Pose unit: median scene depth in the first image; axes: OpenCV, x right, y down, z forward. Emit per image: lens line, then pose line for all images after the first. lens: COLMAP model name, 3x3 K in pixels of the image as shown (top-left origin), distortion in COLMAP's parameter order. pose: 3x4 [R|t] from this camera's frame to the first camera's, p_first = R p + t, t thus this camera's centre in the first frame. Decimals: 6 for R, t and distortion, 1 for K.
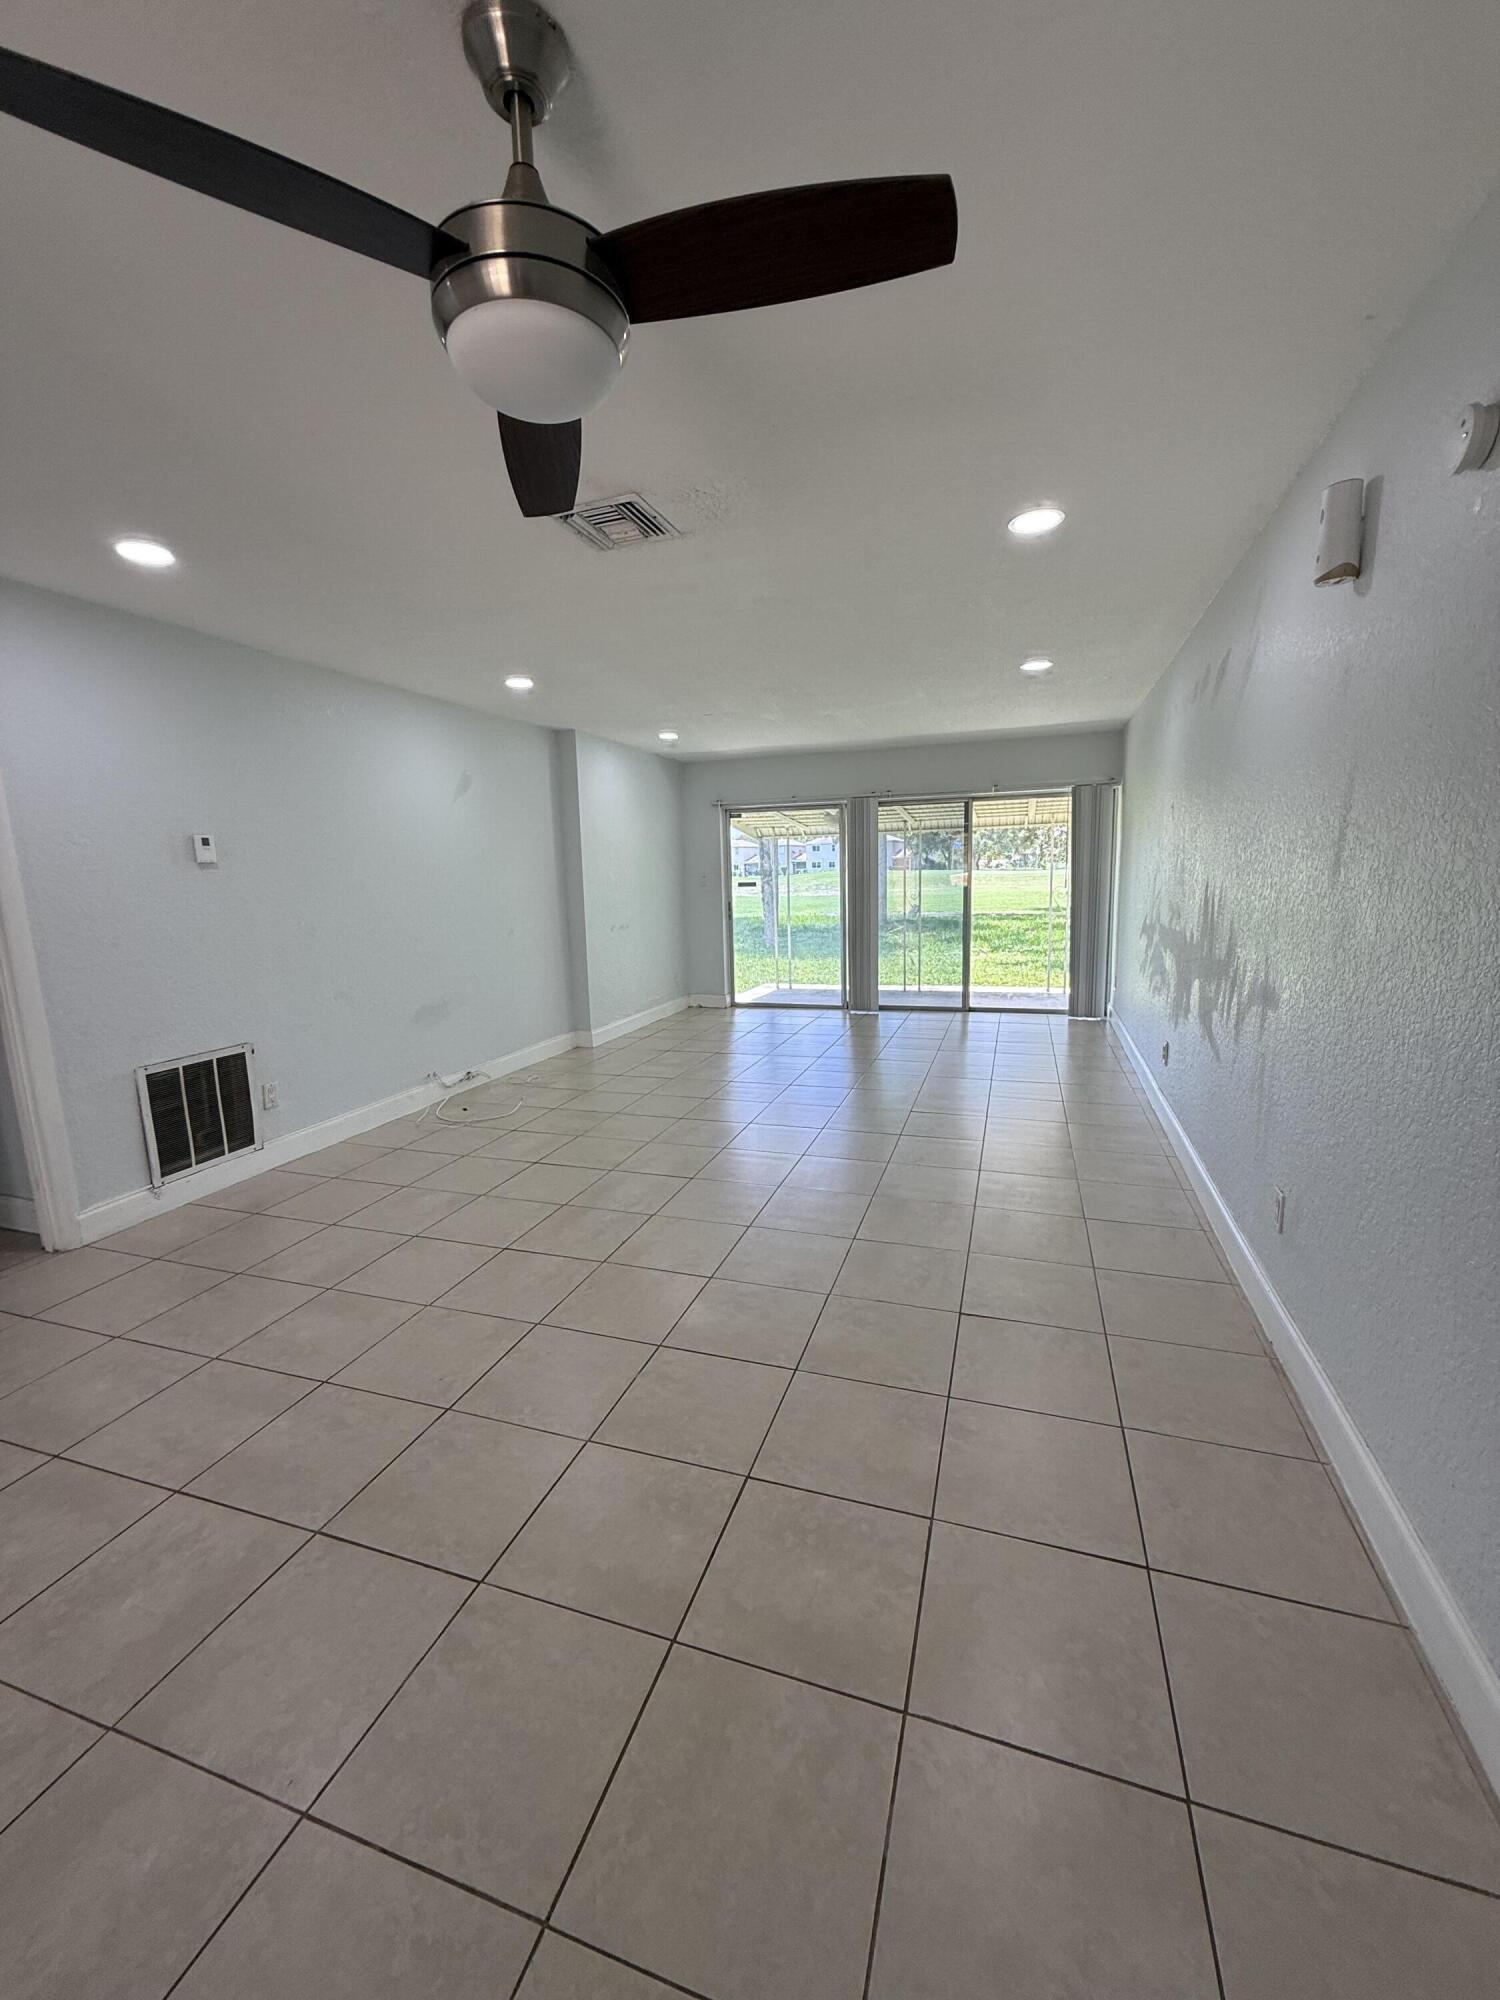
lens RADIAL K [[799.9, 0, 745.9], [0, 799.9, 995.0], [0, 0, 1]] dist [-0.001672, 0.000578]
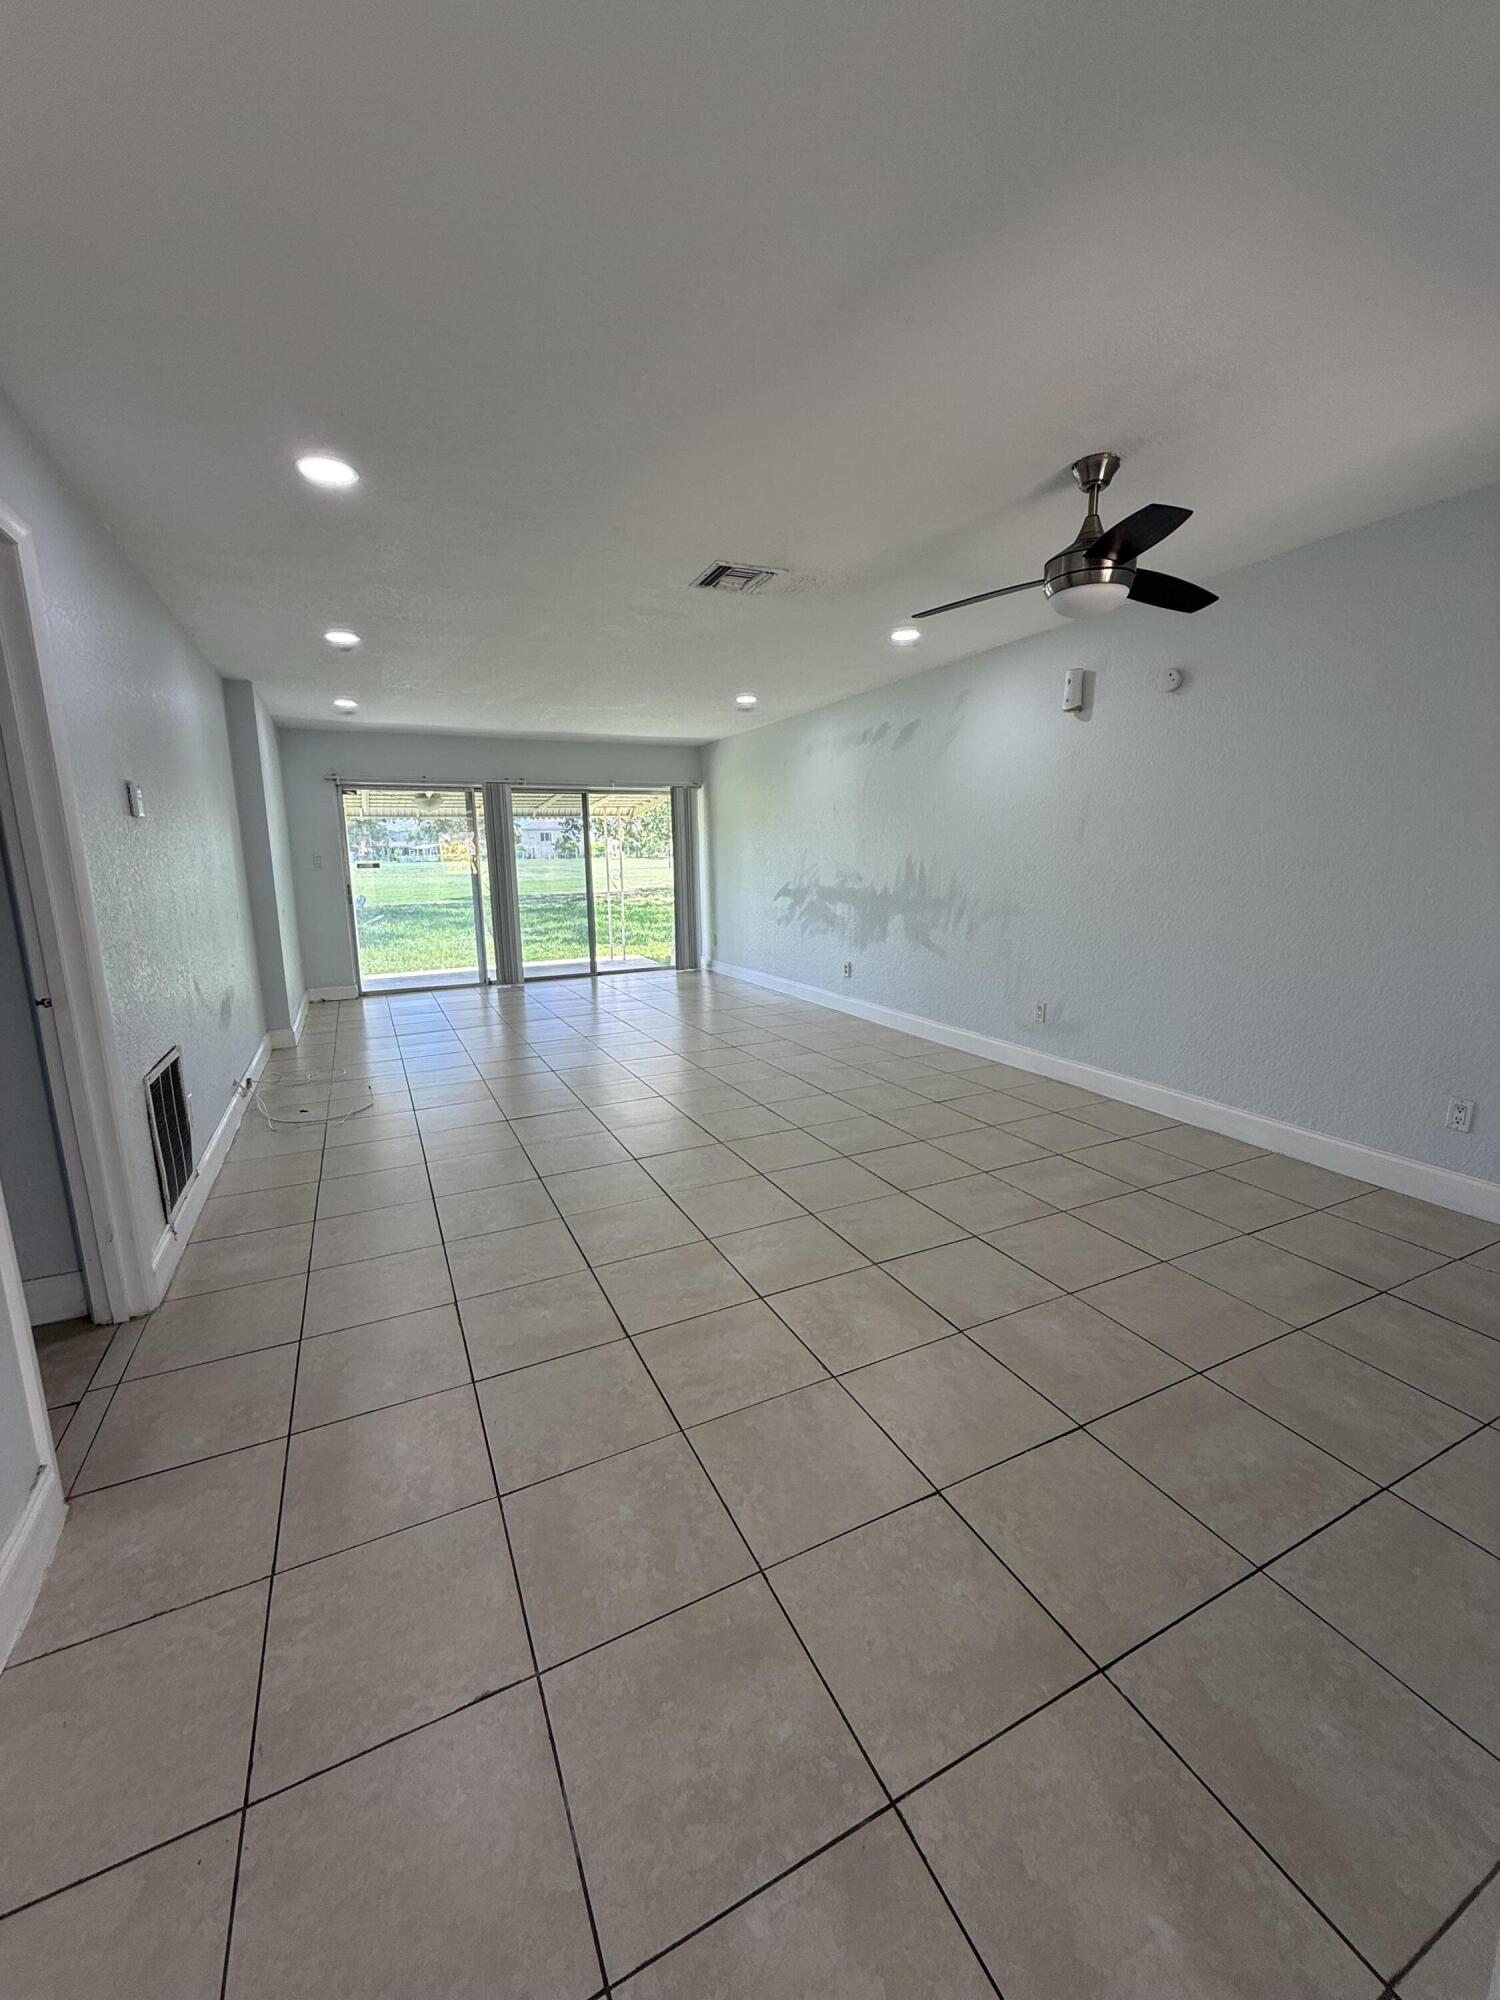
lens RADIAL K [[799.9, 0, 752.8], [0, 799.9, 995.2], [0, 0, 1]] dist [-0.001672, 0.000578]
pose [[0.713896, -0.108782, 0.691751, -0.668242], [0.103131, 0.993421, 0.049789, 0.026436], [-0.692616, 0.035797, 0.720418, 0.020727]]
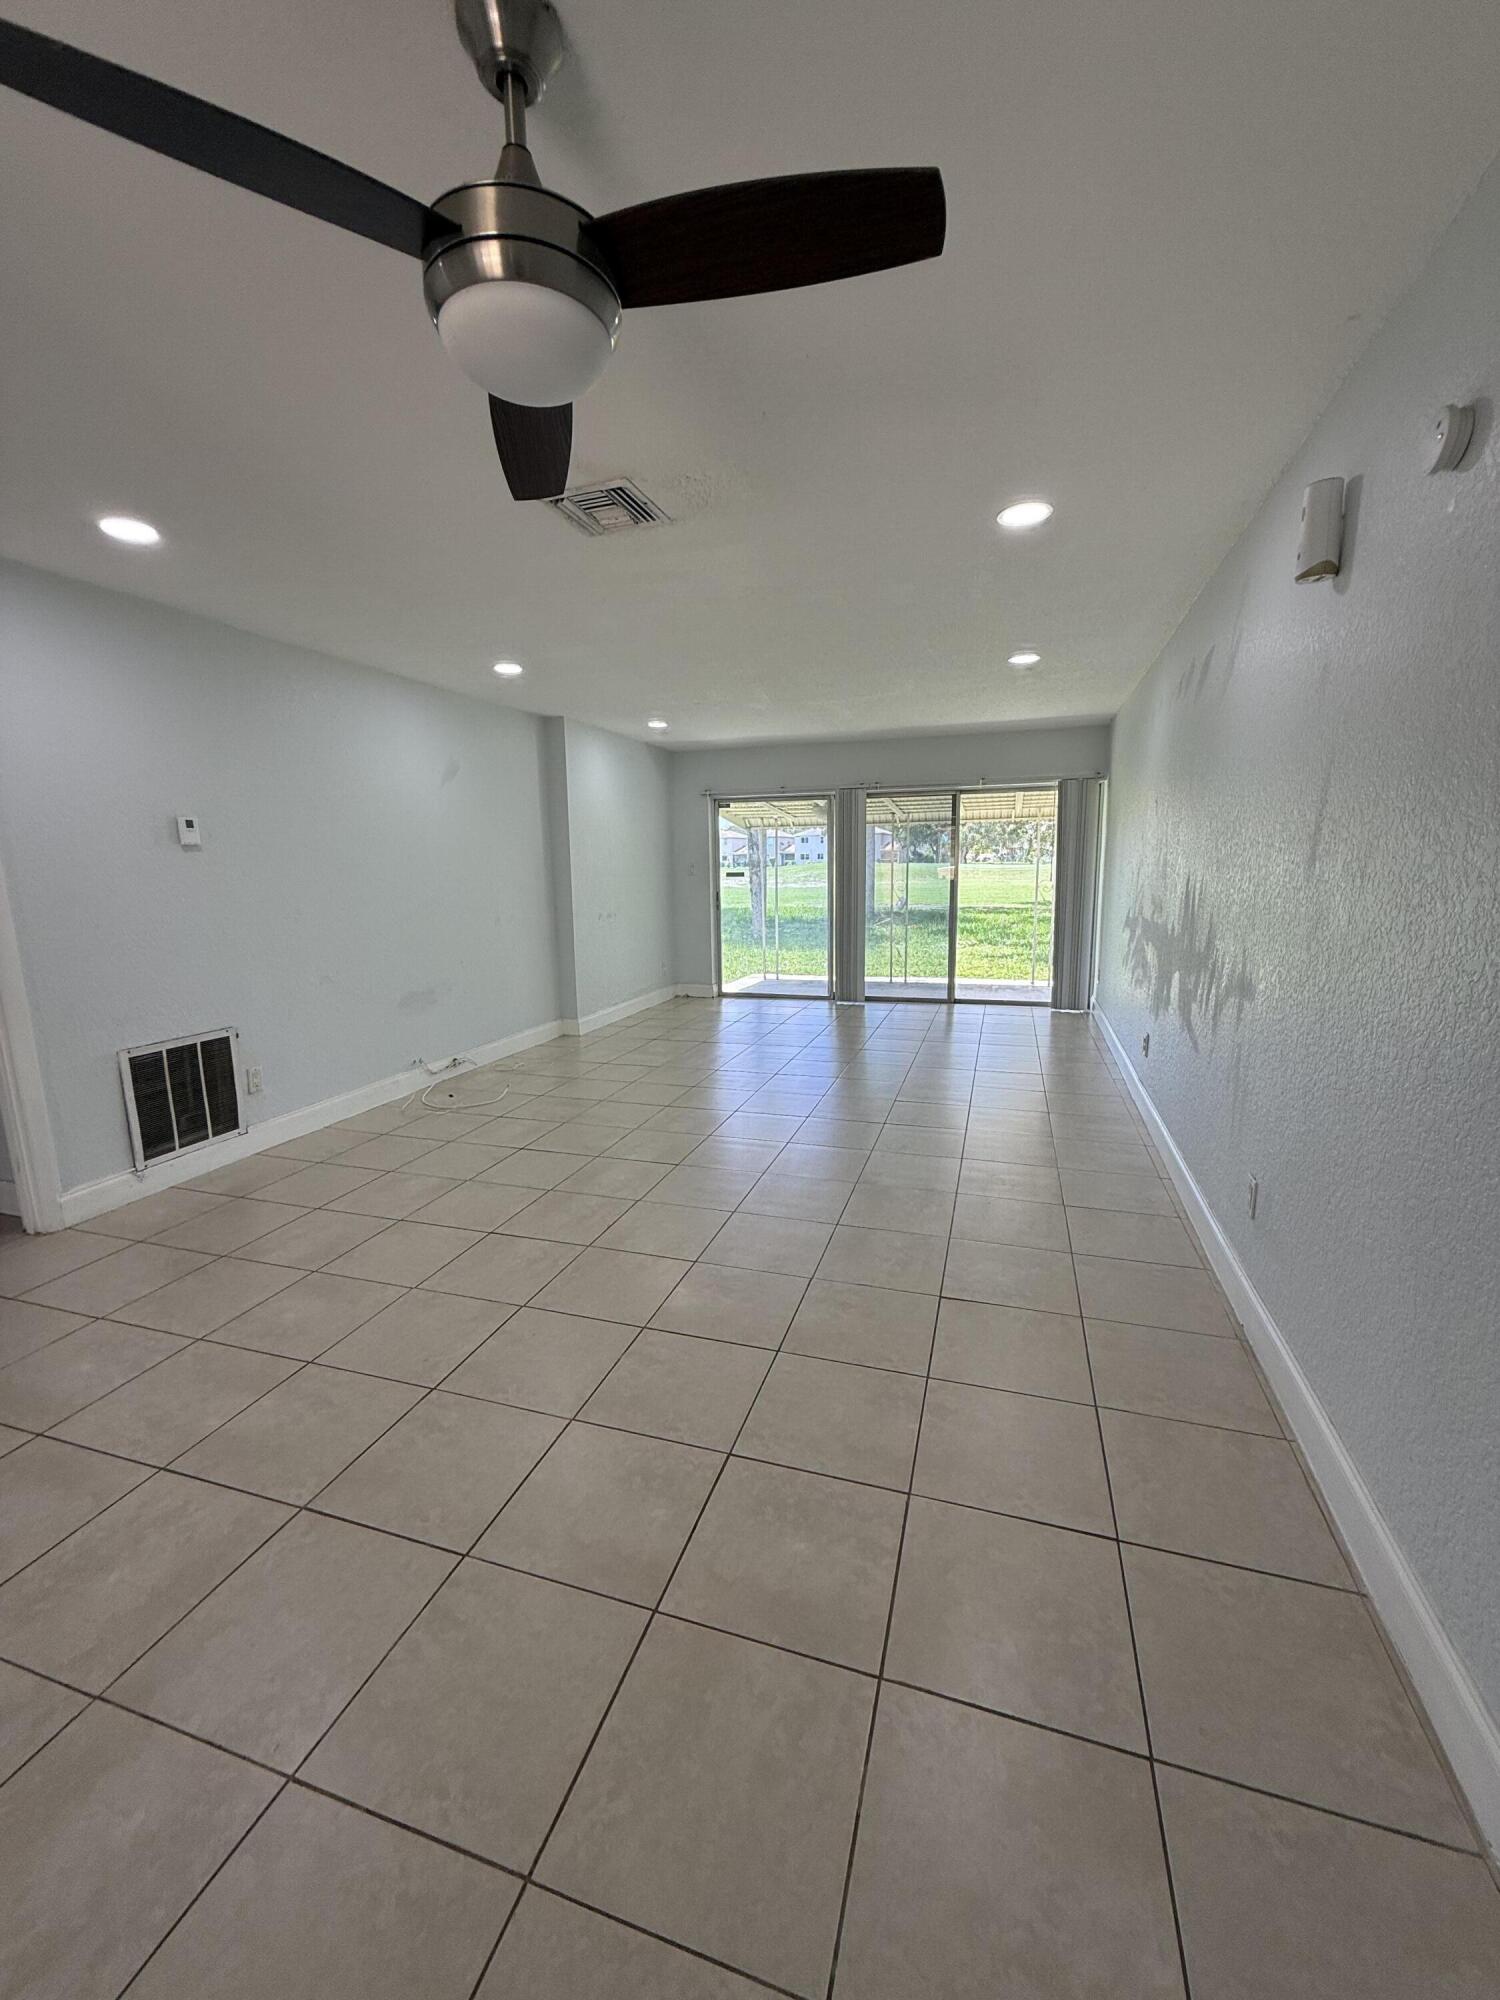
lens RADIAL K [[799.9, 0, 745.8], [0, 799.9, 994.7], [0, 0, 1]] dist [-0.001672, 0.000578]
pose [[0.999838, 0.008730, 0.015757, 0.000797], [-0.008893, 0.999908, 0.010284, 0.003448], [-0.015666, -0.010423, 0.999823, -0.004925]]
